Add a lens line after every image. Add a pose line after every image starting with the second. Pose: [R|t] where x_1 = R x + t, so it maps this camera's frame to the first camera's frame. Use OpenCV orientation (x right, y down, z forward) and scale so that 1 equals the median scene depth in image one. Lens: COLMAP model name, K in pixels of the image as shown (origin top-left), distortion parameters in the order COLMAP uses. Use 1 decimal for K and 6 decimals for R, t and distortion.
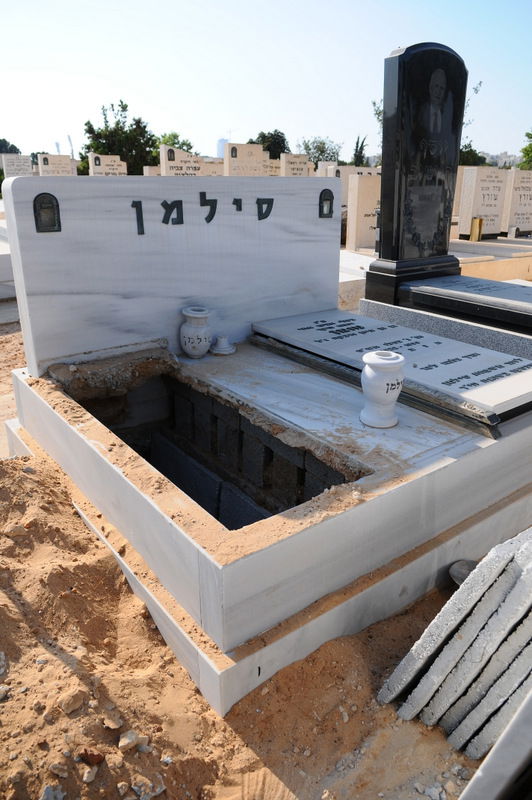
lens RADIAL K [[579.7, 0, 271.6], [0, 579.7, 391.7], [0, 0, 1]] dist [-0.041127, -0.020569]
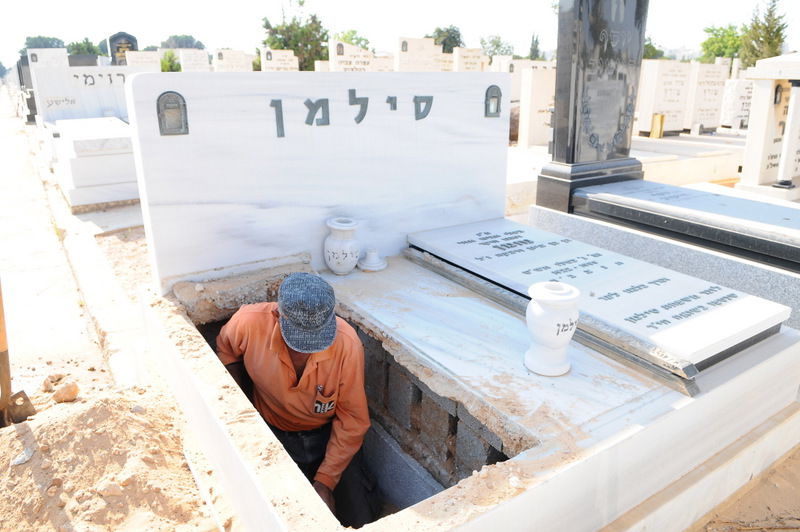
lens RADIAL K [[579.7, 0, 402.6], [0, 579.7, 274.2], [0, 0, 1]] dist [-0.041127, -0.020569]
pose [[0.997451, 0.019417, -0.068666, 0.027302], [-0.020667, 0.999633, -0.017533, -0.050338], [0.068300, 0.018908, 0.997486, 0.130253]]
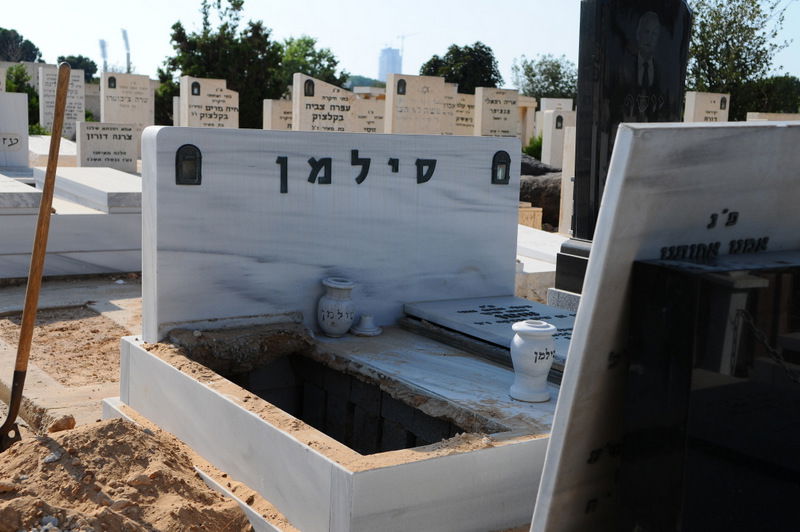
lens RADIAL K [[1005.9, 0, 396.7], [0, 1005.9, 259.3], [0, 0, 1]] dist [0.051712, 0.000000]
pose [[0.997067, 0.044636, -0.062175, 0.052135], [-0.056943, 0.975413, -0.212900, 0.155667], [0.051144, 0.215816, 0.975094, -0.509493]]
